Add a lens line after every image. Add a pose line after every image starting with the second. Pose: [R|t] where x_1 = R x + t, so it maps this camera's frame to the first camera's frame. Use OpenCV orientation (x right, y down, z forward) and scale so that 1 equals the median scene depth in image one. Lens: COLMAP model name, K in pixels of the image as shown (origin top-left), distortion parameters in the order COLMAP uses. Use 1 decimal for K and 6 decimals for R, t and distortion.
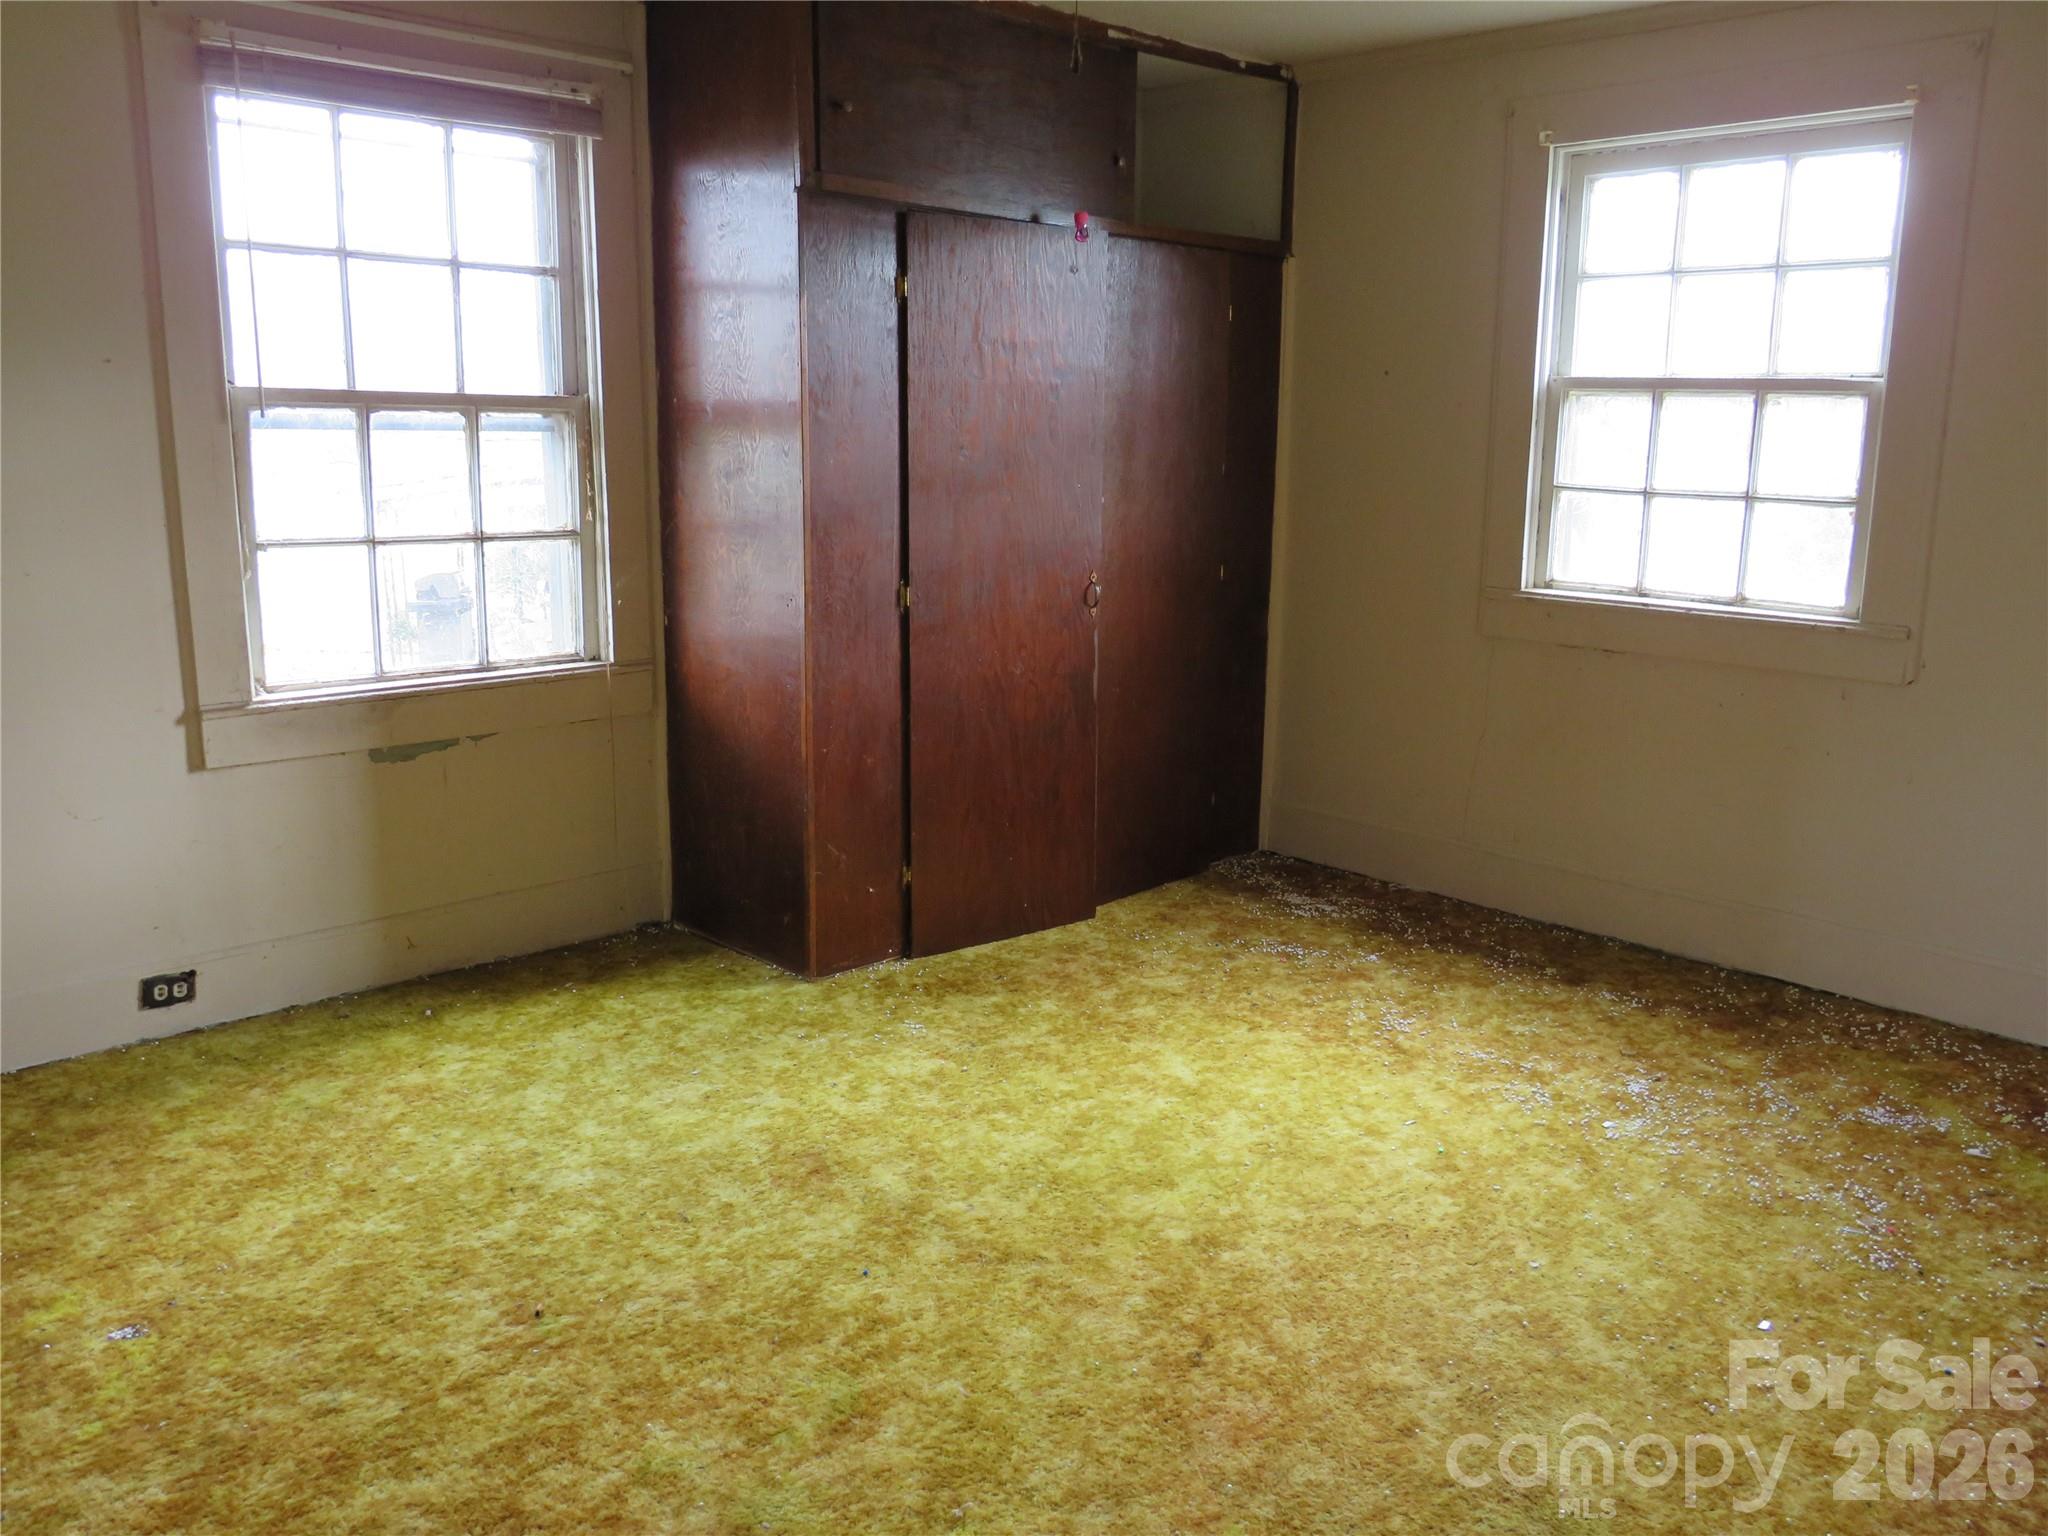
lens RADIAL K [[1633.6, 0, 1013.8], [0, 1633.6, 775.8], [0, 0, 1]] dist [-0.025154, 0.000475]
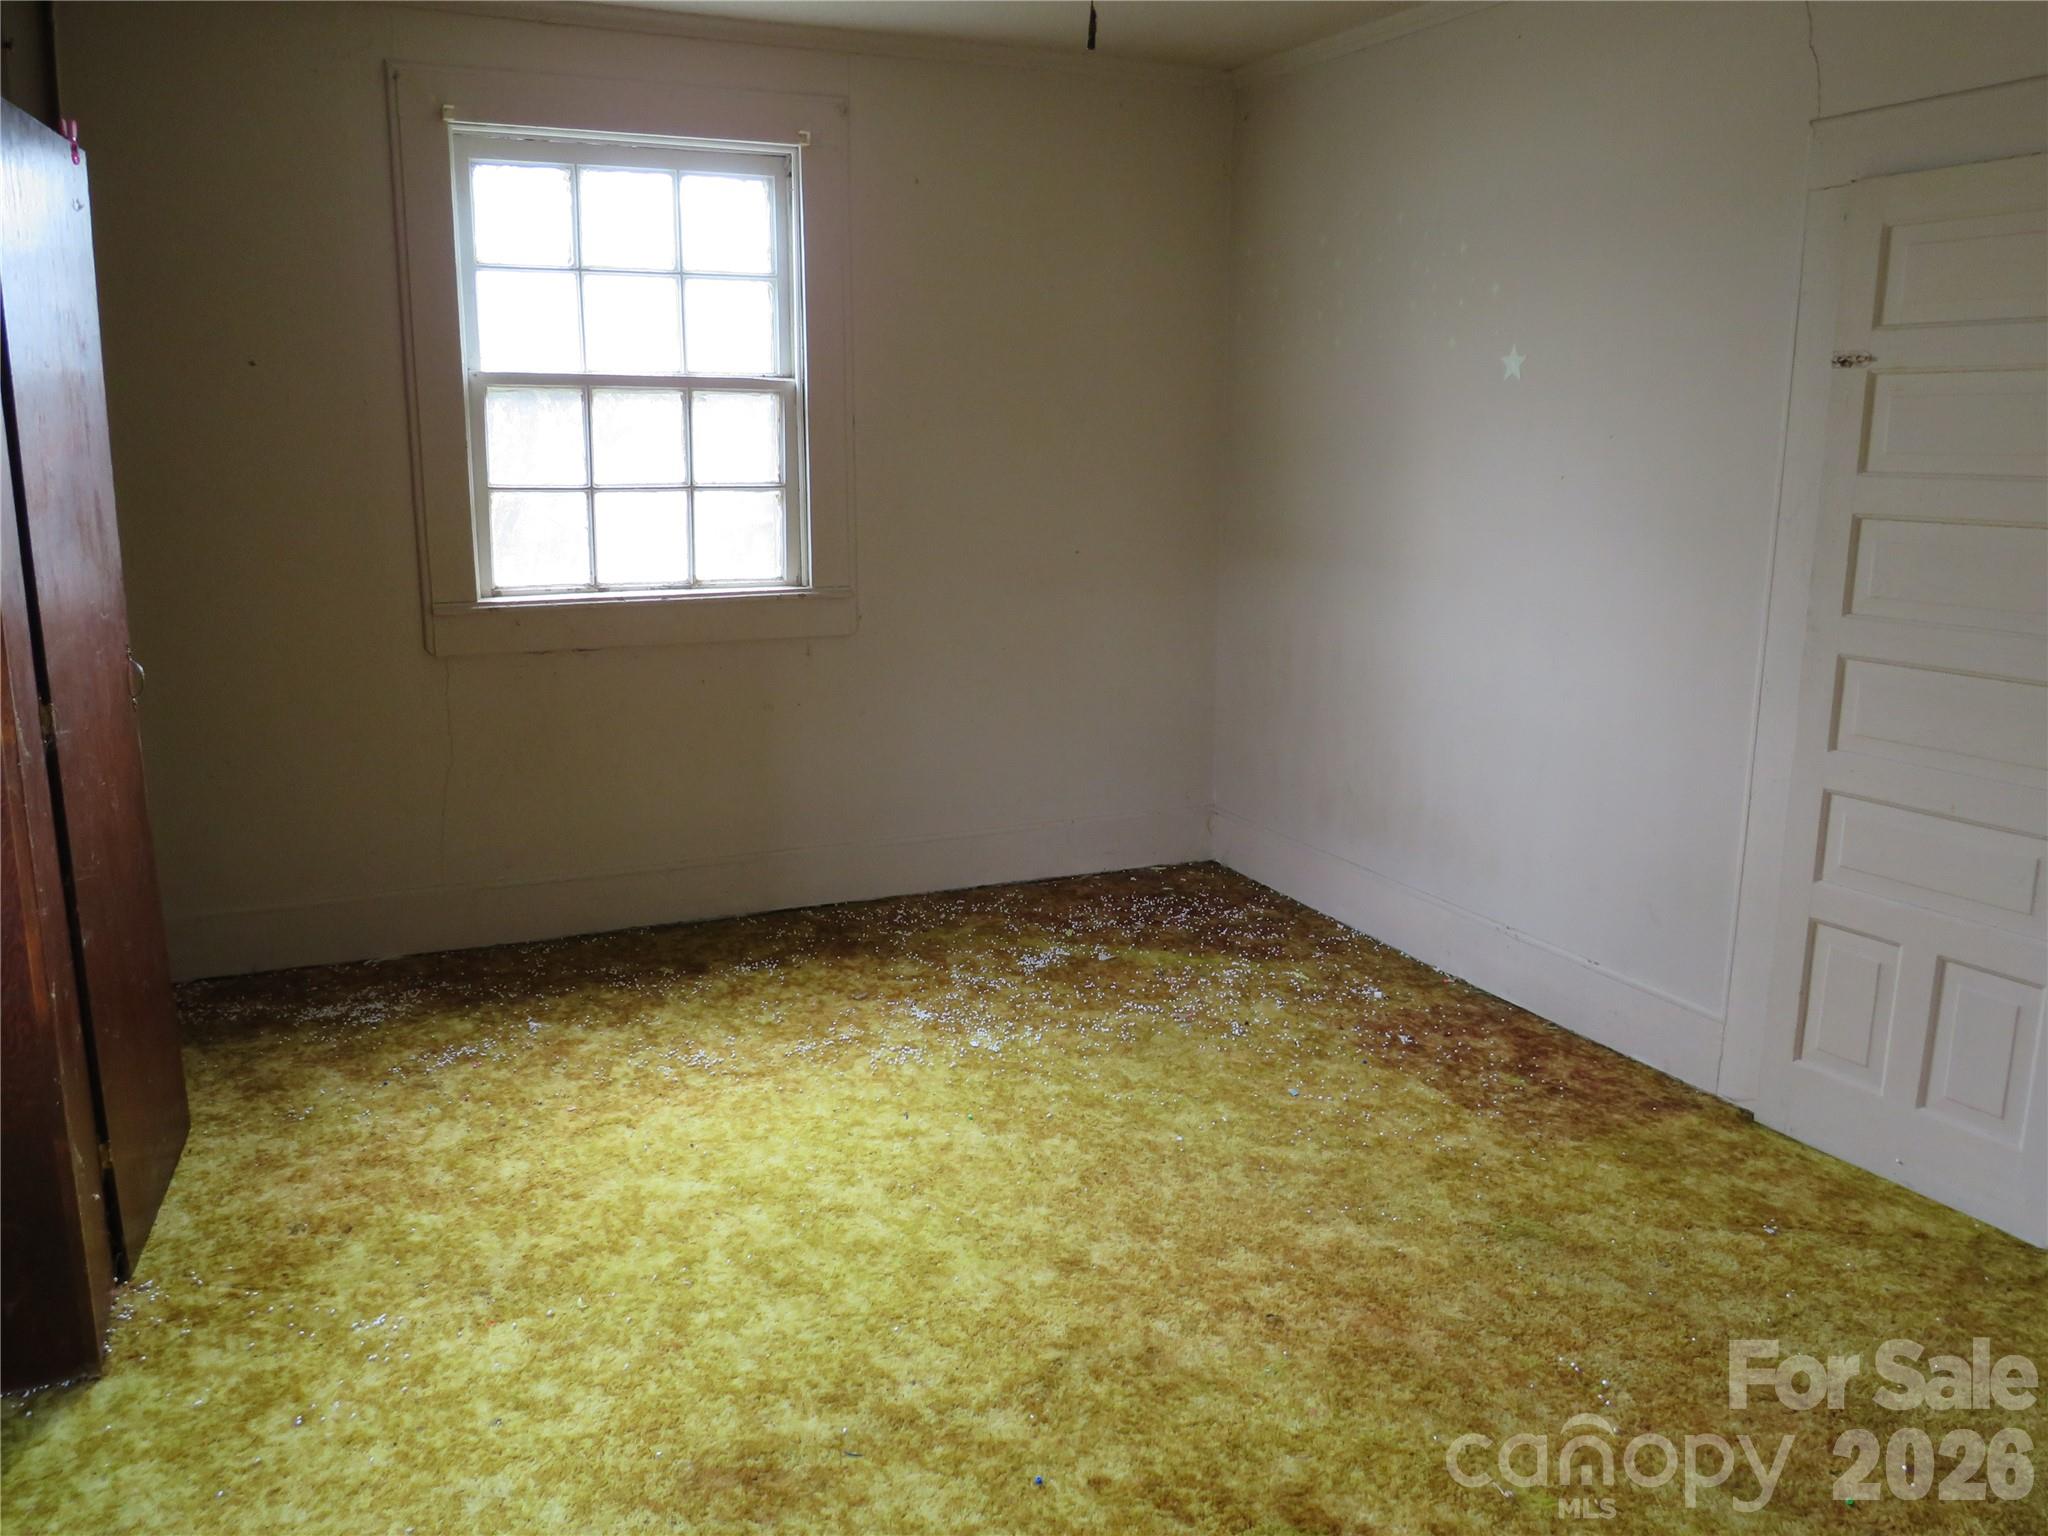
lens RADIAL K [[1633.6, 0, 1013.9], [0, 1633.6, 757.4], [0, 0, 1]] dist [-0.025154, 0.000475]
pose [[0.316503, -0.203672, 0.926468, -0.539141], [0.201498, 0.968824, 0.144147, -0.115449], [-0.926944, 0.141058, 0.347675, 0.469568]]
